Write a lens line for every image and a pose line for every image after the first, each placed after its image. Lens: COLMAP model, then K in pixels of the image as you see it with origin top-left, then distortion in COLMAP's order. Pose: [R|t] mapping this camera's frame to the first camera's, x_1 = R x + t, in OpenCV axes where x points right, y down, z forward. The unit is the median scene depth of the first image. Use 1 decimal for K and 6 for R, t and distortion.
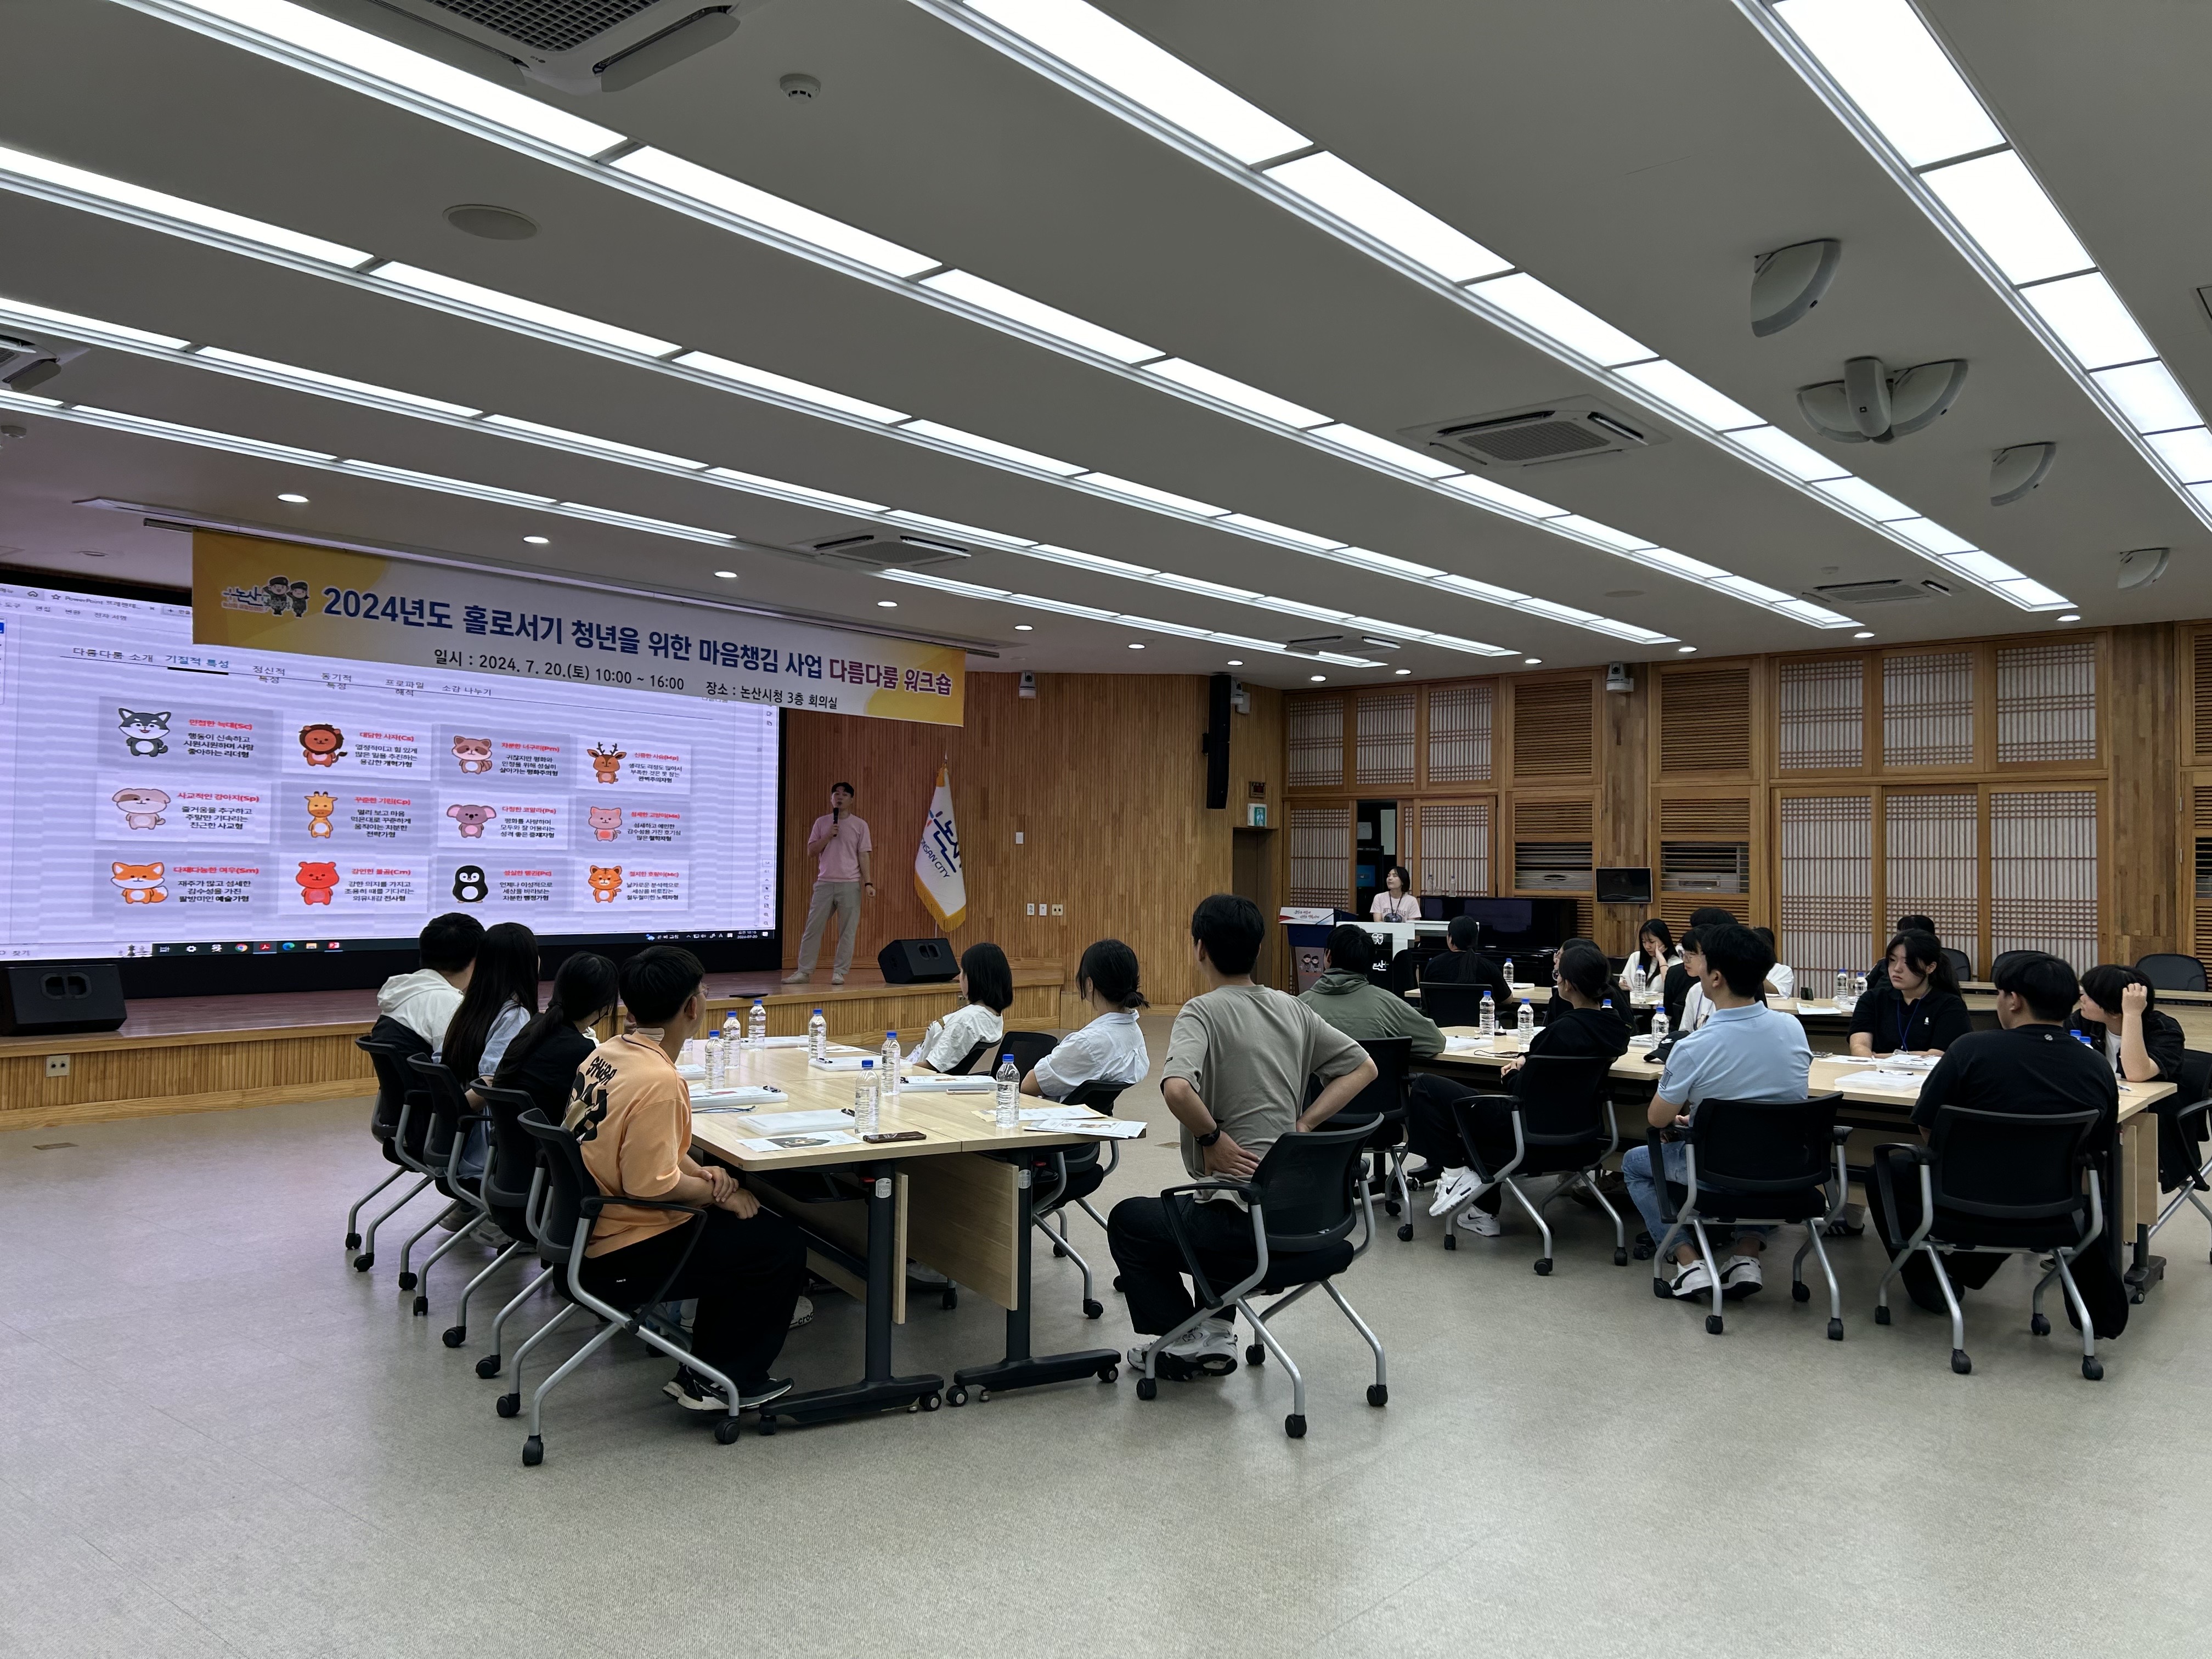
lens RADIAL K [[1653.4, 0, 1106.0], [0, 1653.4, 829.5], [0, 0, 1]] dist [0.002404, -0.005332]
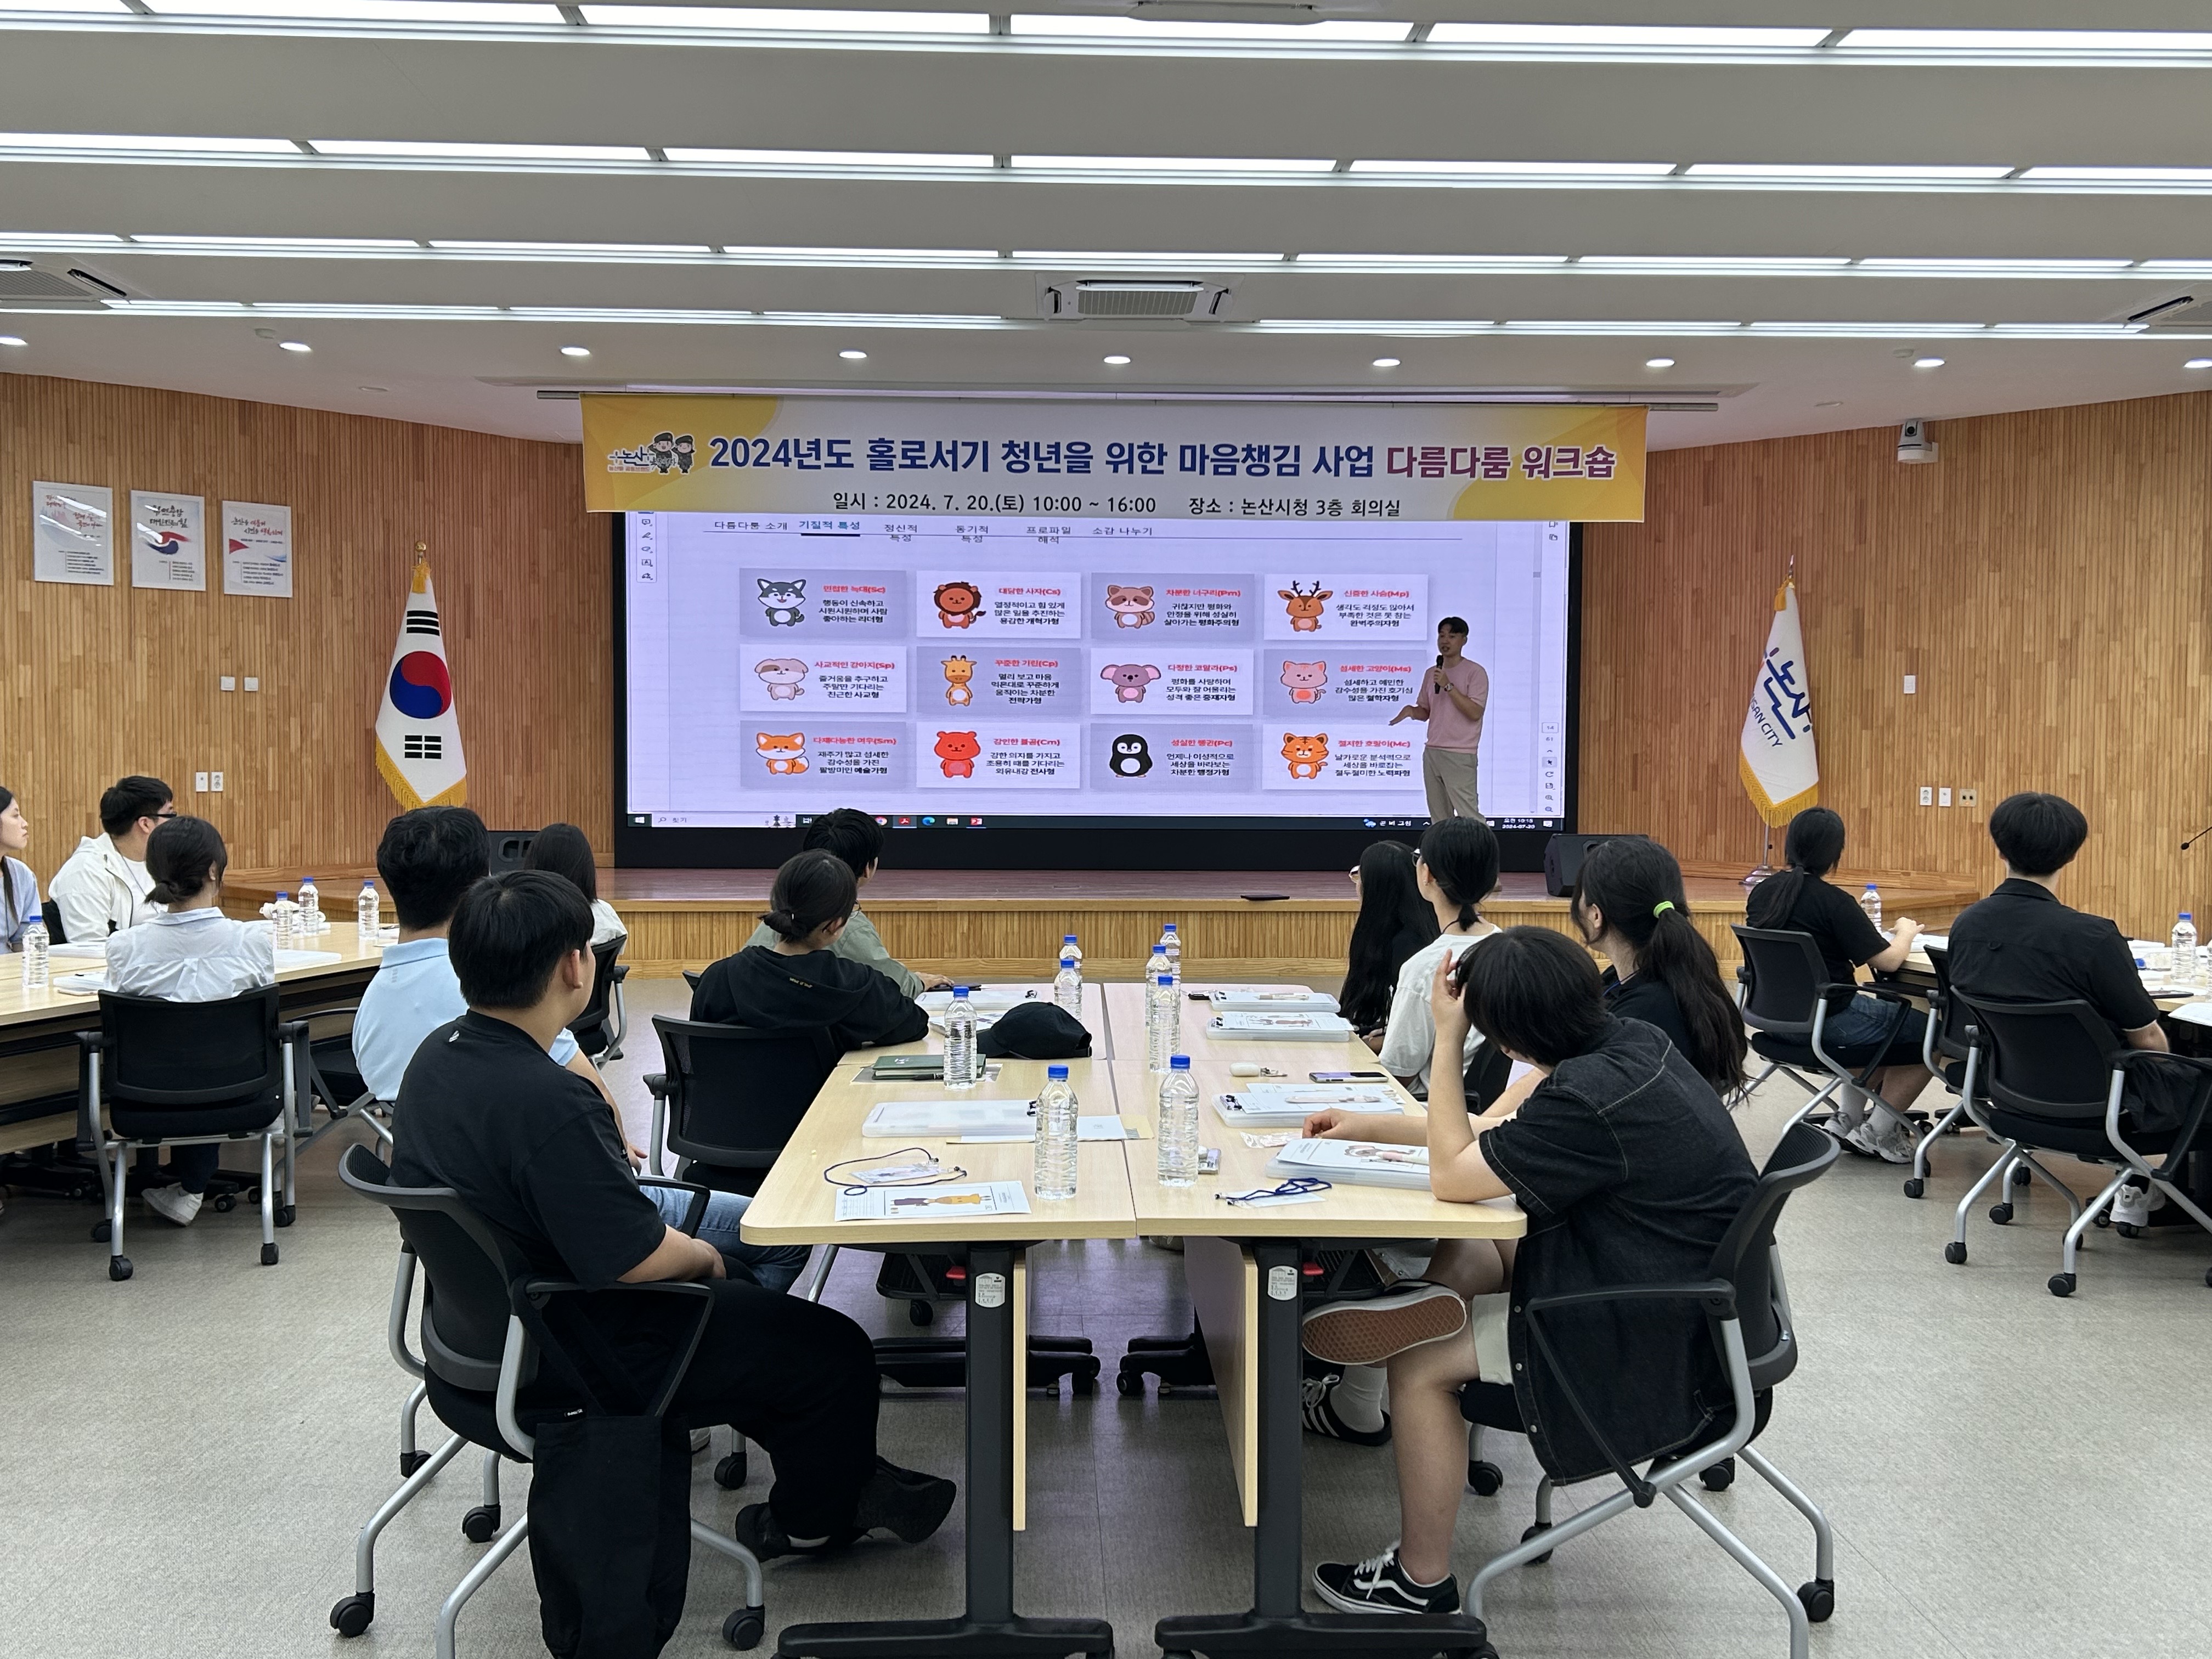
lens RADIAL K [[2052.3, 0, 1106.0], [0, 2052.3, 829.5], [0, 0, 1]] dist [0.190725, -0.485321]
pose [[0.666830, 0.027478, -0.744703, 0.426499], [0.022045, 0.998155, 0.056569, 0.010680], [0.744884, -0.054139, 0.664994, 0.279323]]
